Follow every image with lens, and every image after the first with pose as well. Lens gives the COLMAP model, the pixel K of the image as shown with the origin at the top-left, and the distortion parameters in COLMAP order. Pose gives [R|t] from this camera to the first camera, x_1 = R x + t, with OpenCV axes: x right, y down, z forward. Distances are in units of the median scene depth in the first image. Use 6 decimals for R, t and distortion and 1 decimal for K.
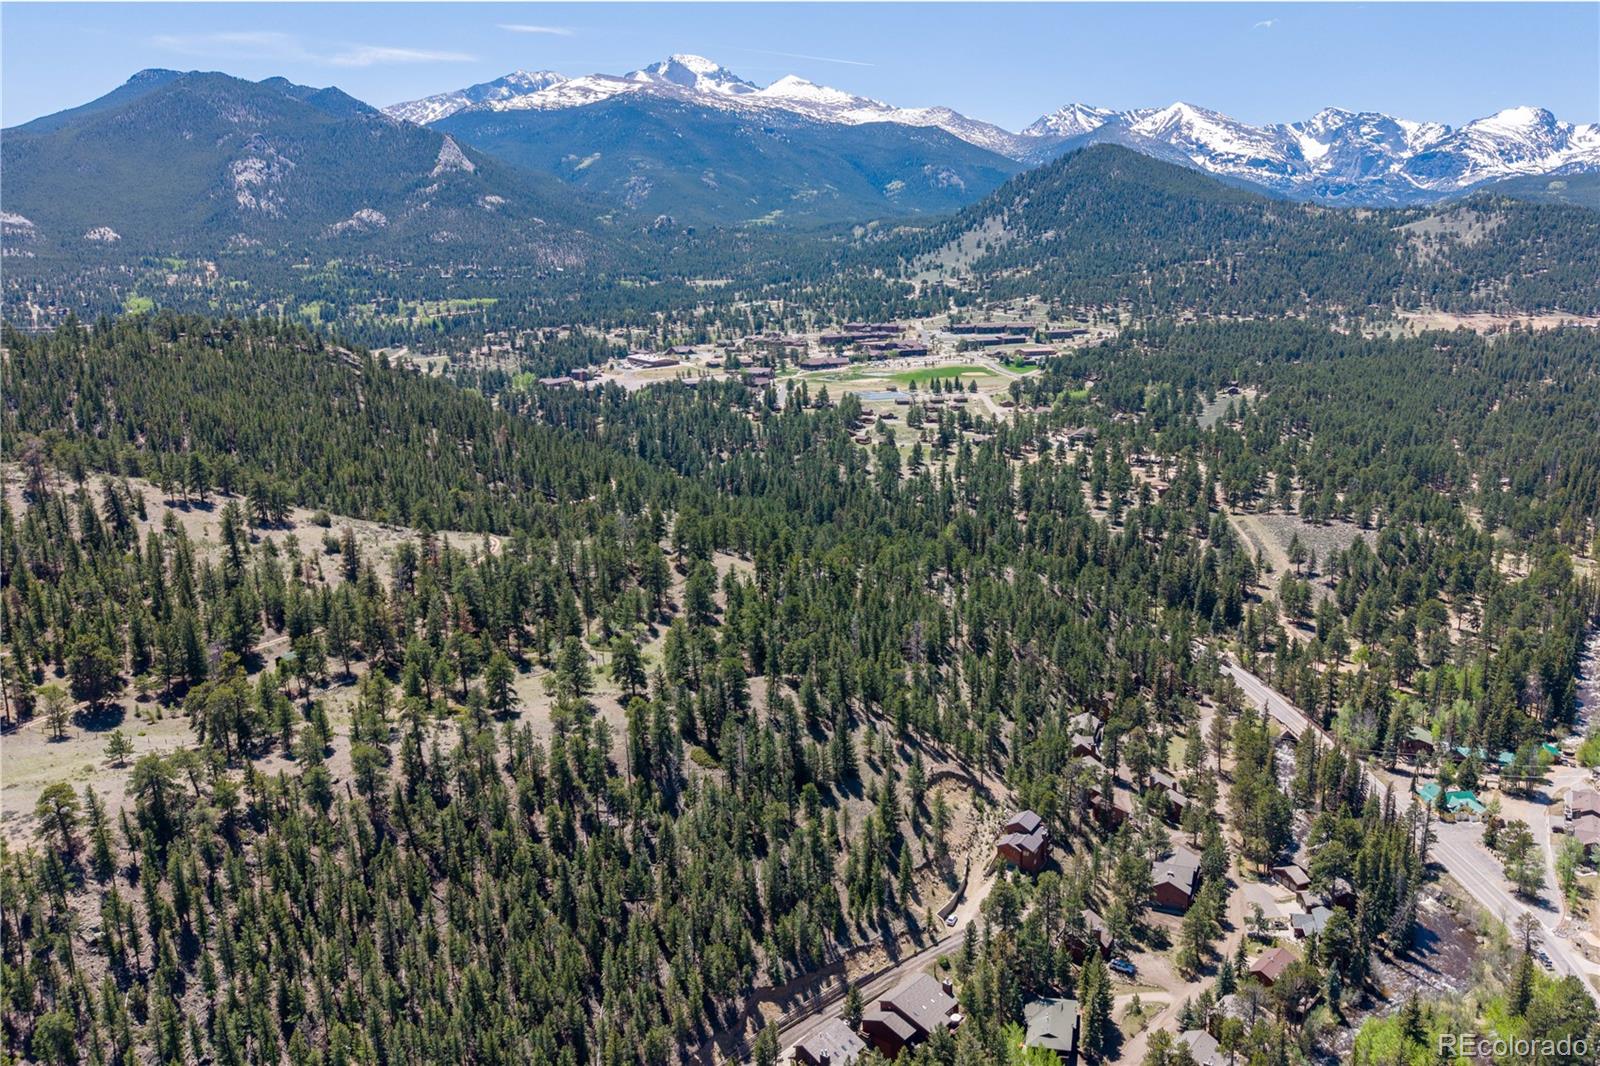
lens RADIAL K [[1276.4, 0, 874.2], [0, 1276.4, 521.1], [0, 0, 1]] dist [0.041528, -0.058905]
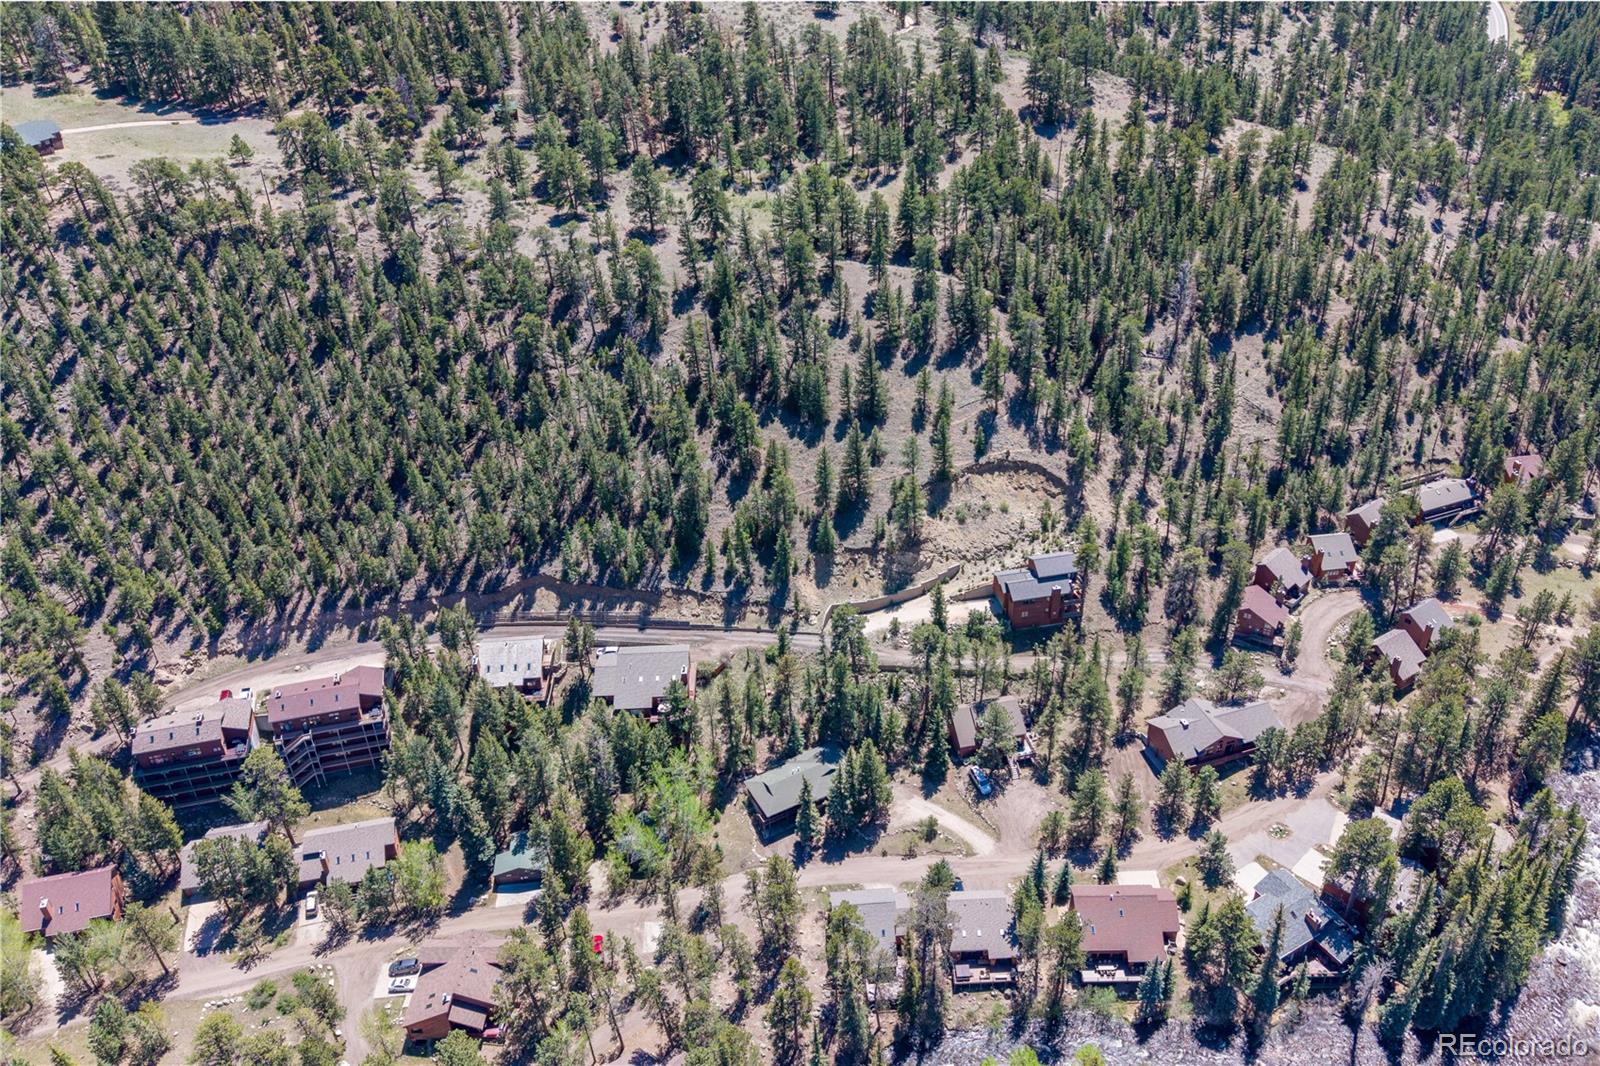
lens RADIAL K [[1276.4, 0, 833.6], [0, 1276.4, 517.6], [0, 0, 1]] dist [0.041528, -0.058905]
pose [[0.646612, 0.424478, -0.633807, 0.287694], [-0.146966, 0.884631, 0.442526, -0.055862], [0.748528, -0.192995, 0.634397, 0.260270]]
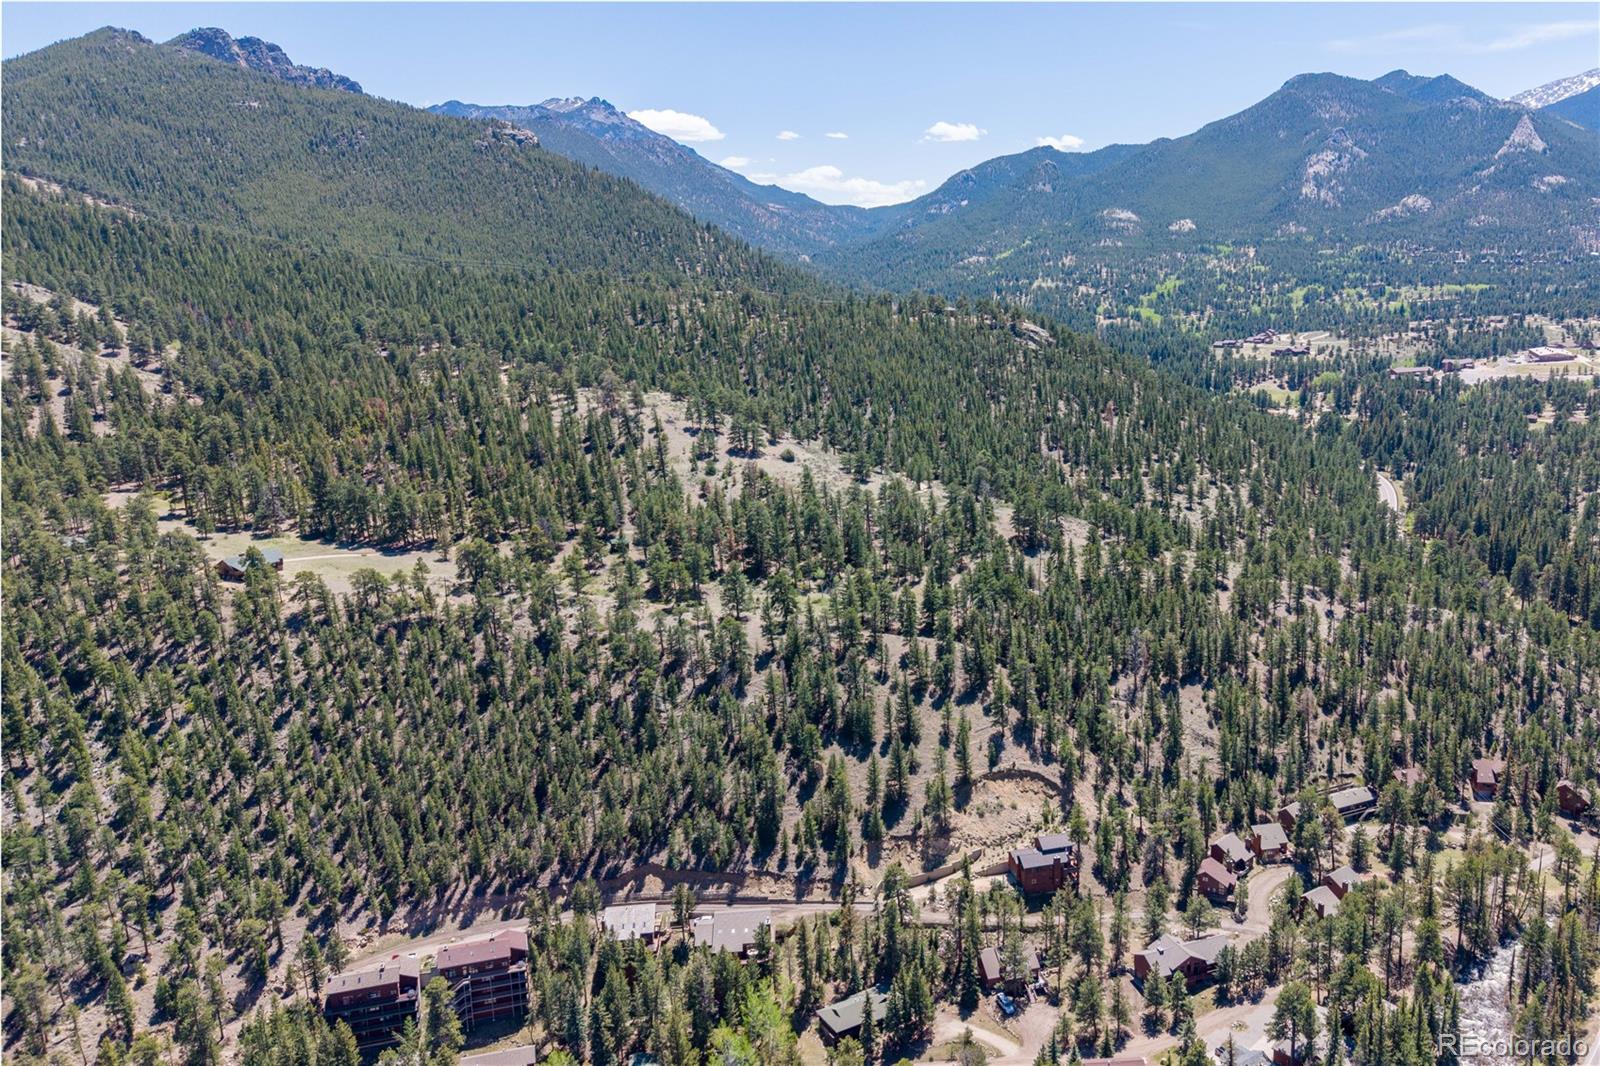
lens RADIAL K [[1276.4, 0, 928.7], [0, 1276.4, 471.7], [0, 0, 1]] dist [0.041528, -0.058905]
pose [[0.693513, 0.118553, -0.710623, 0.408984], [-0.135912, 0.990186, 0.032554, -0.032323], [0.707508, 0.074006, 0.702820, 0.143942]]
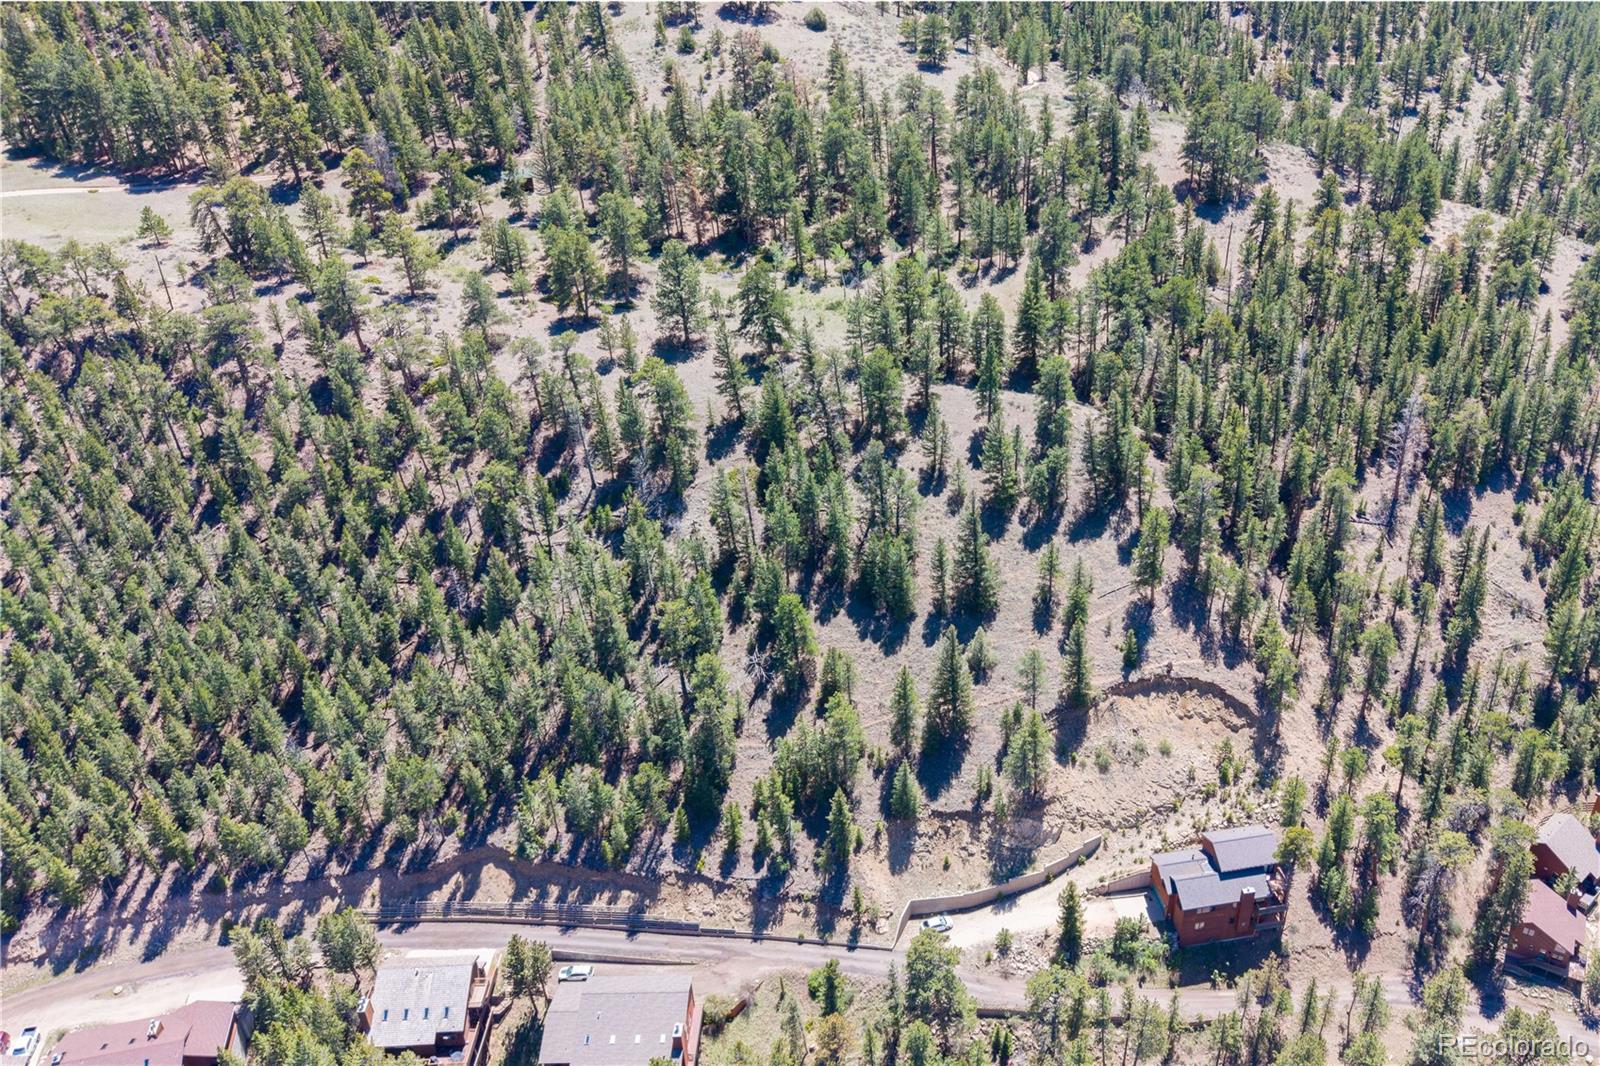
lens RADIAL K [[1276.4, 0, 916.0], [0, 1276.4, 515.5], [0, 0, 1]] dist [0.041528, -0.058905]
pose [[0.623143, 0.401953, -0.670915, 0.188602], [-0.151777, 0.903670, 0.400430, -0.036484], [0.767240, -0.147696, 0.624123, 0.358129]]
